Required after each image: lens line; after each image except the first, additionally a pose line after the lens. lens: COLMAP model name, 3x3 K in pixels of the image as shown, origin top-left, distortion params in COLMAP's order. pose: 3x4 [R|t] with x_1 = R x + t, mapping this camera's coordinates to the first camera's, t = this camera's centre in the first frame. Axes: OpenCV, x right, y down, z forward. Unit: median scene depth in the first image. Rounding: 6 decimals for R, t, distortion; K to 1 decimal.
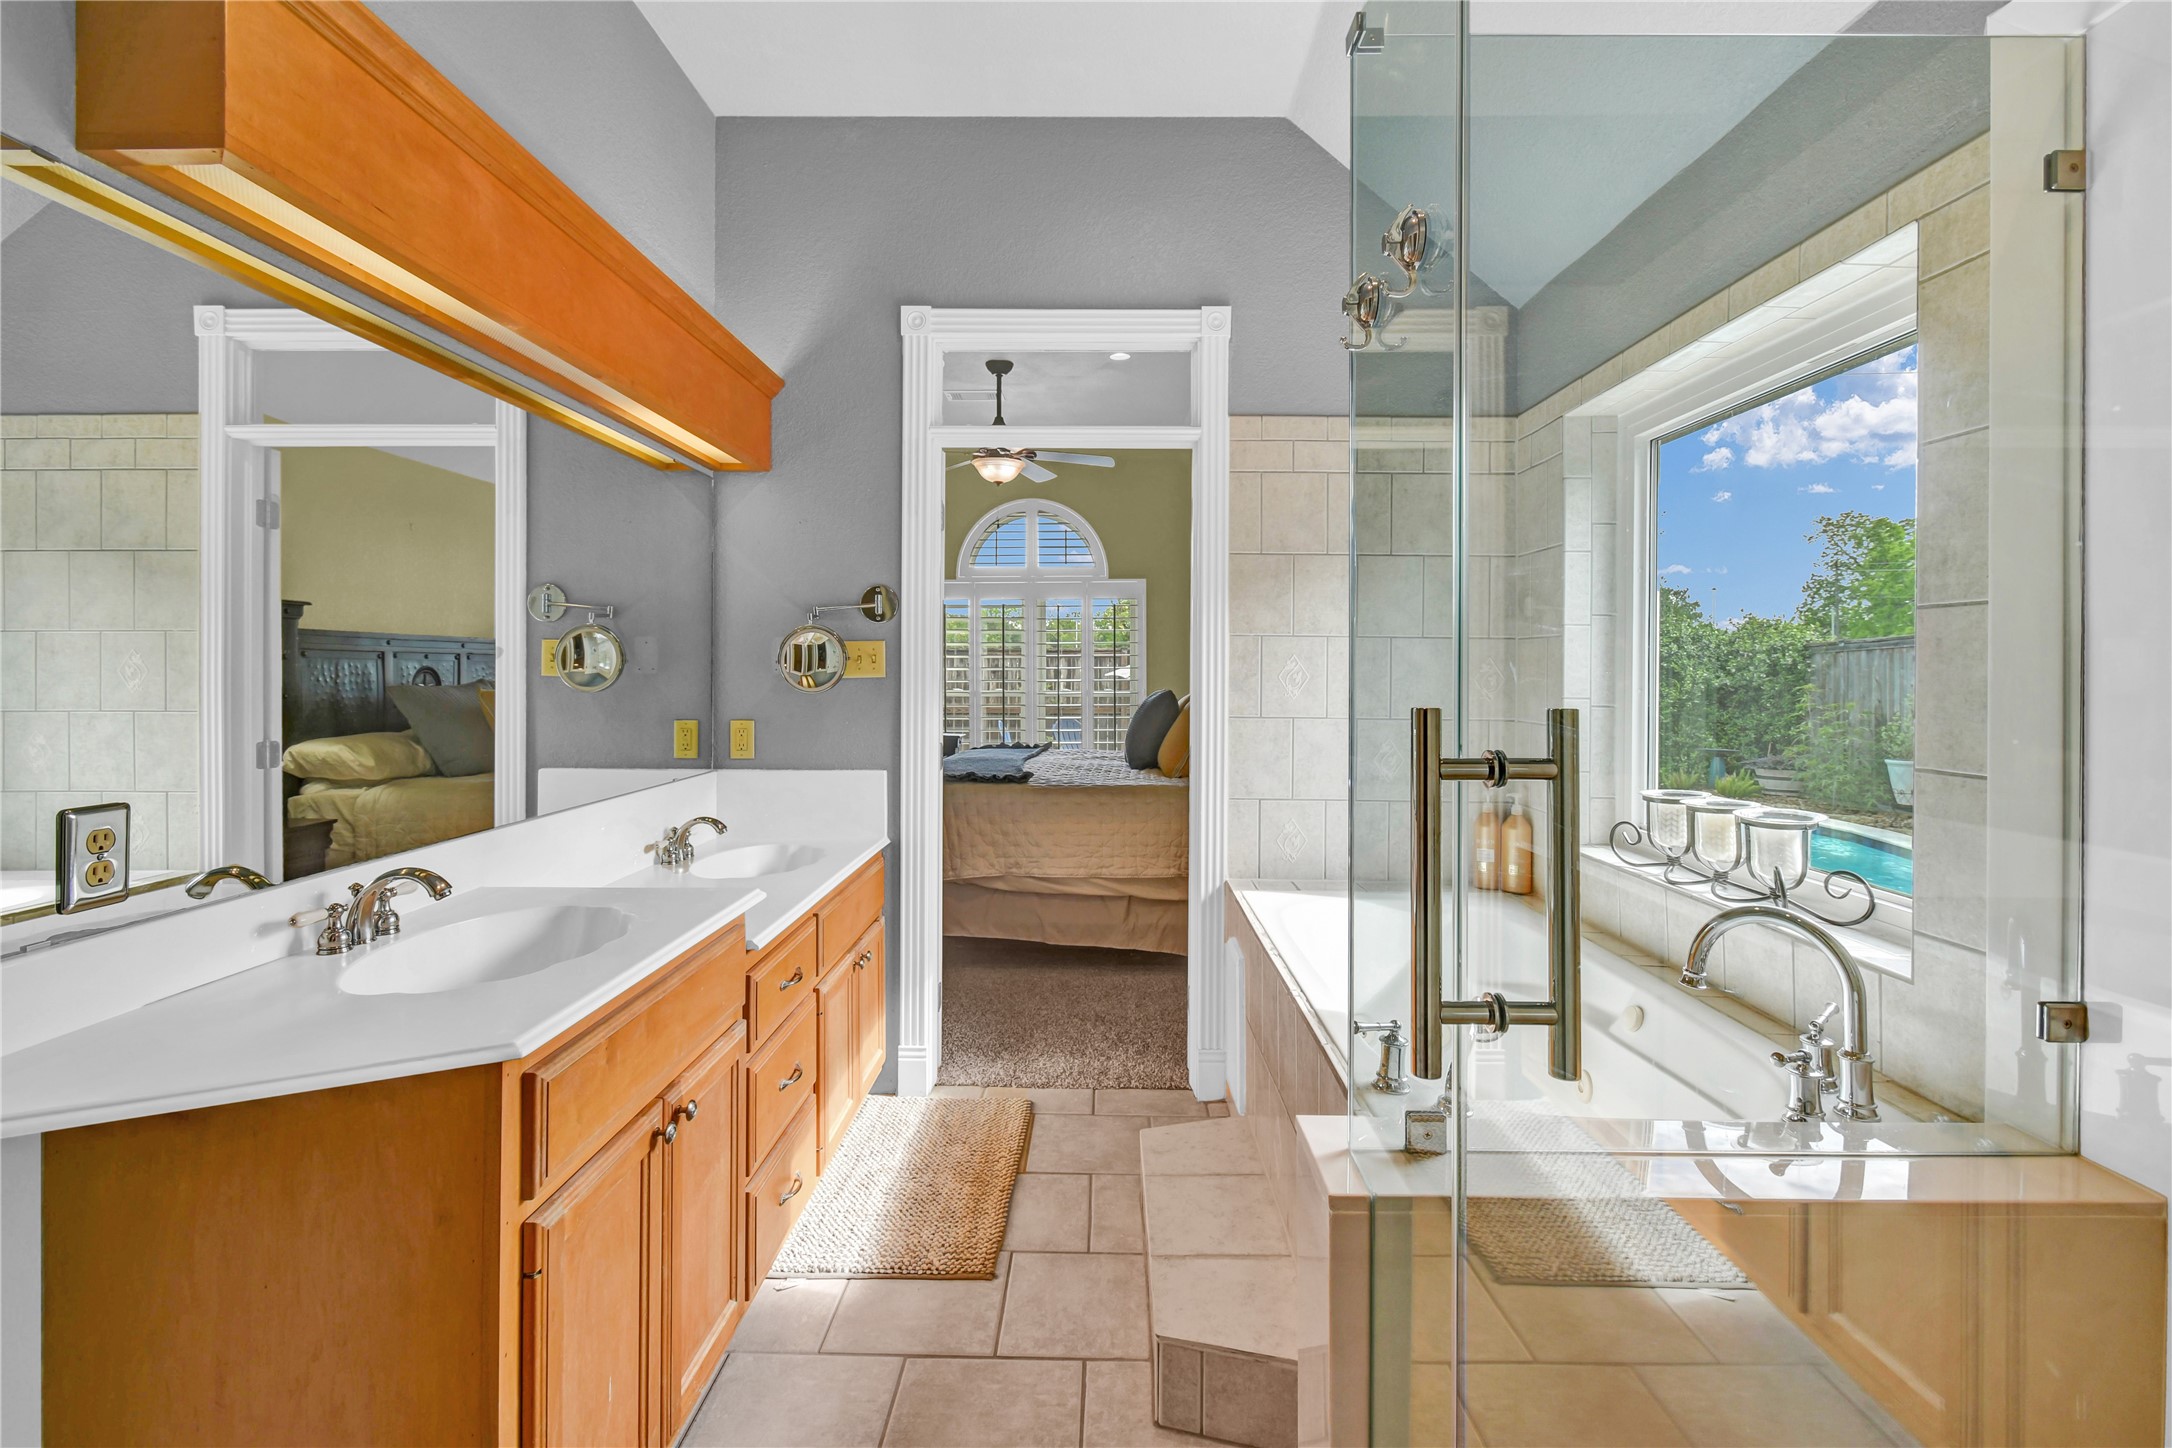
lens RADIAL K [[973.2, 0, 1083.1], [0, 973.2, 668.7], [0, 0, 1]] dist [0.000972, -0.000291]
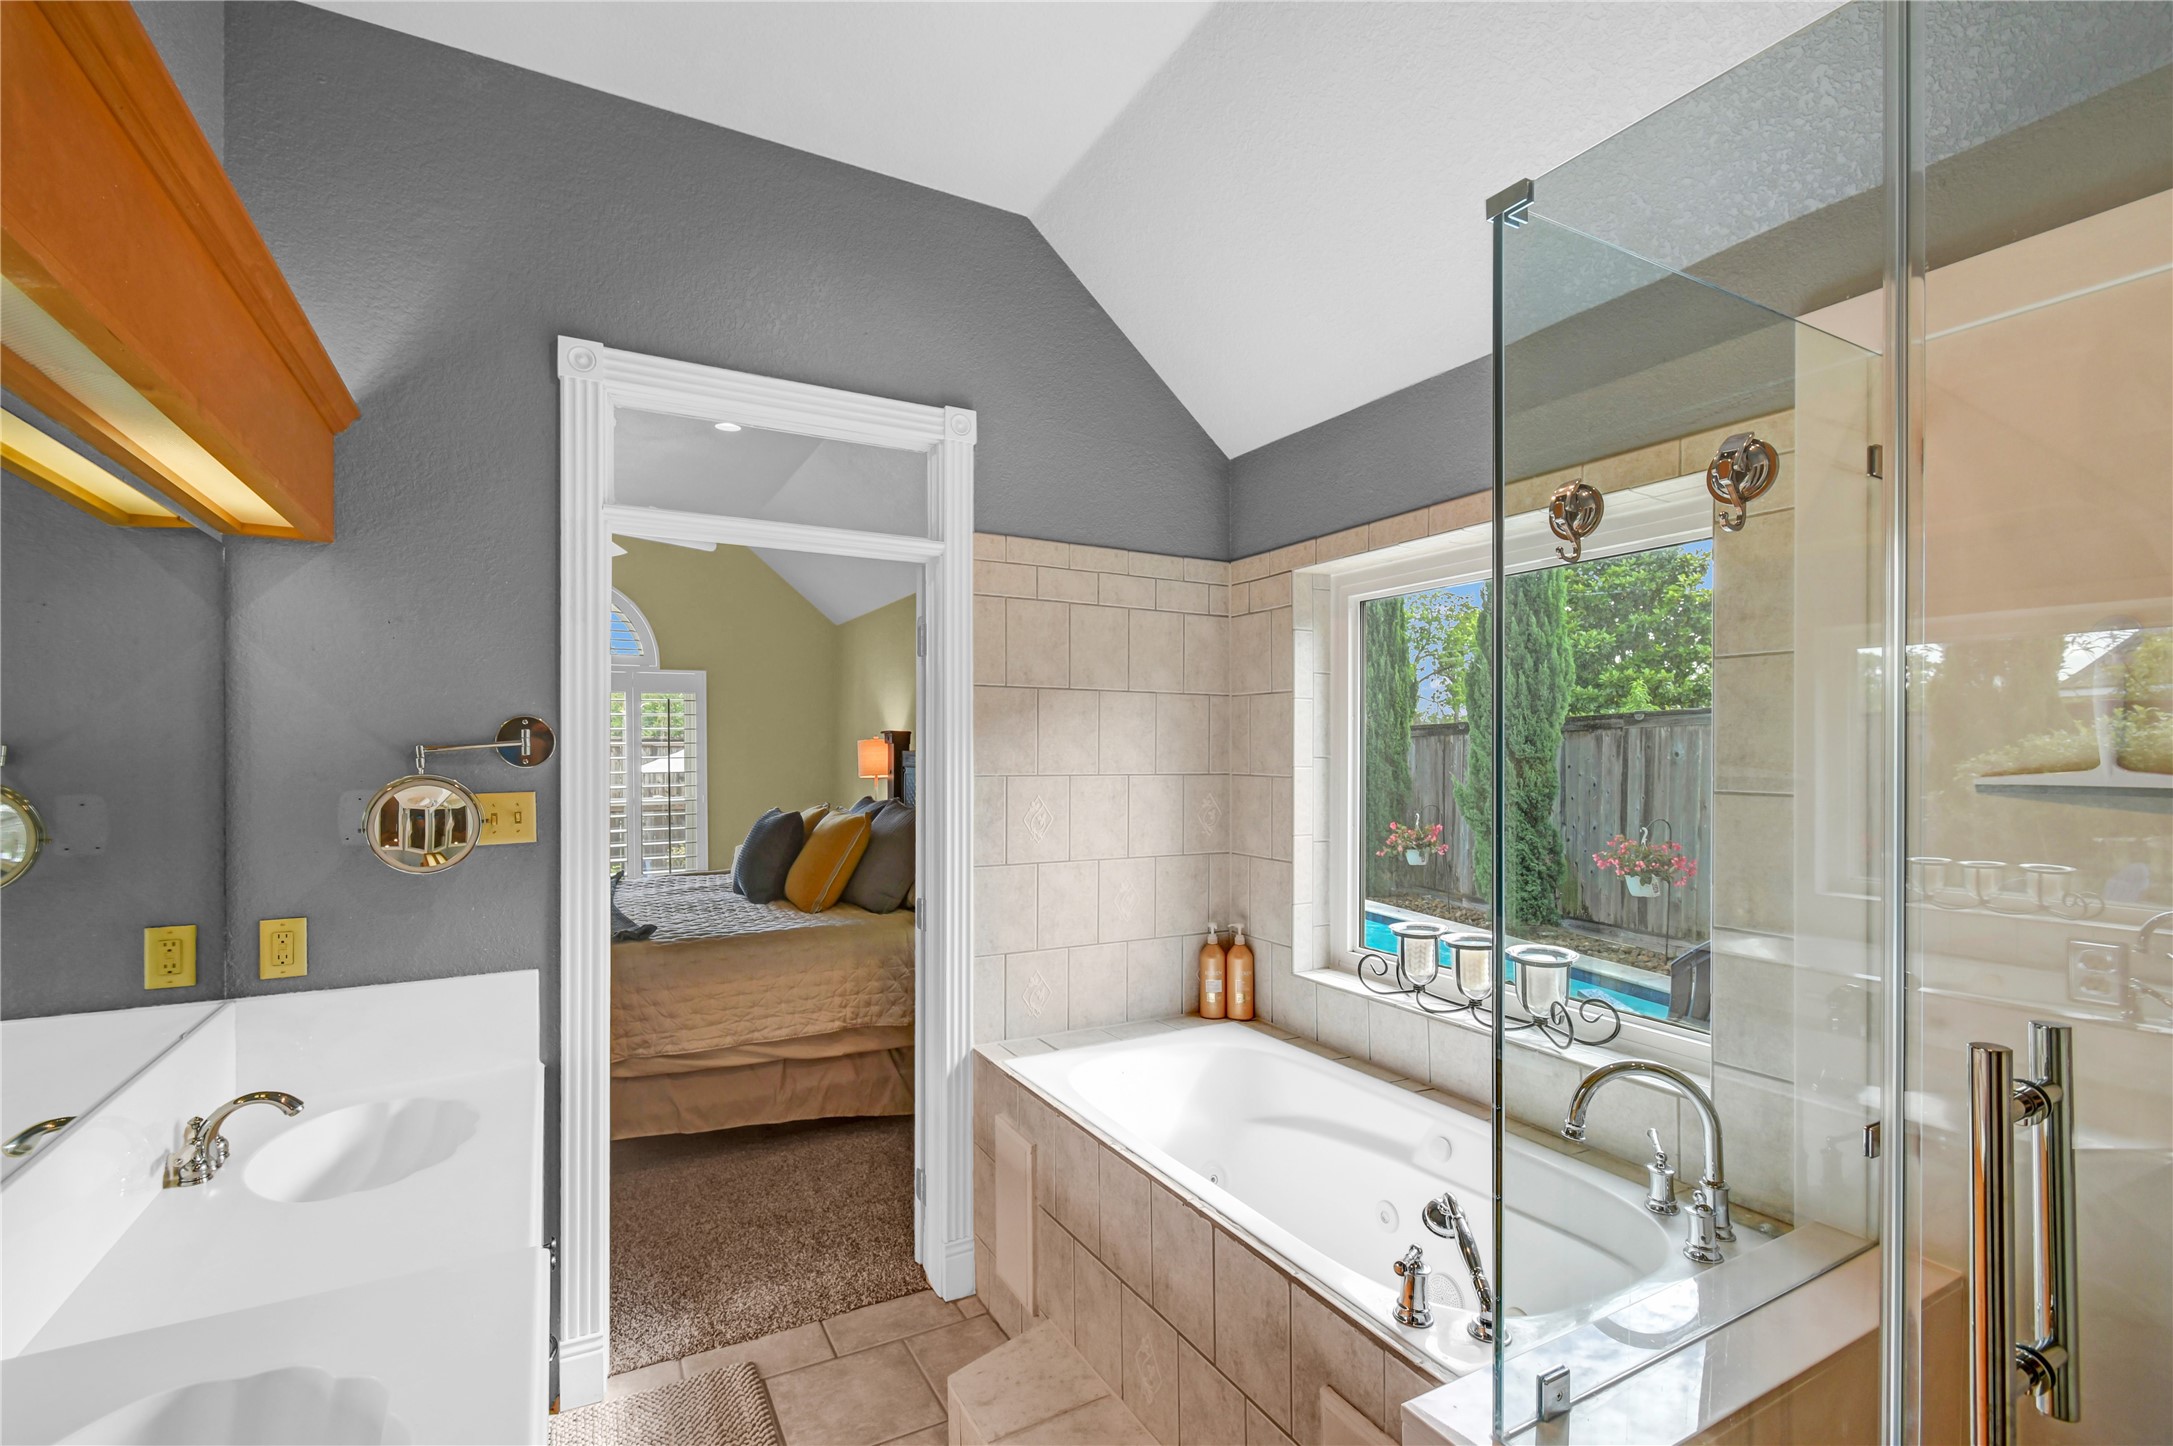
lens RADIAL K [[970.3, 0, 1084.2], [0, 970.3, 750.2], [0, 0, 1]] dist [0.000364, -0.000048]
pose [[0.871150, -0.005373, 0.490987, -0.202308], [0.004230, 0.999985, 0.003437, -0.060712], [-0.490998, -0.000917, 0.871160, 0.168115]]
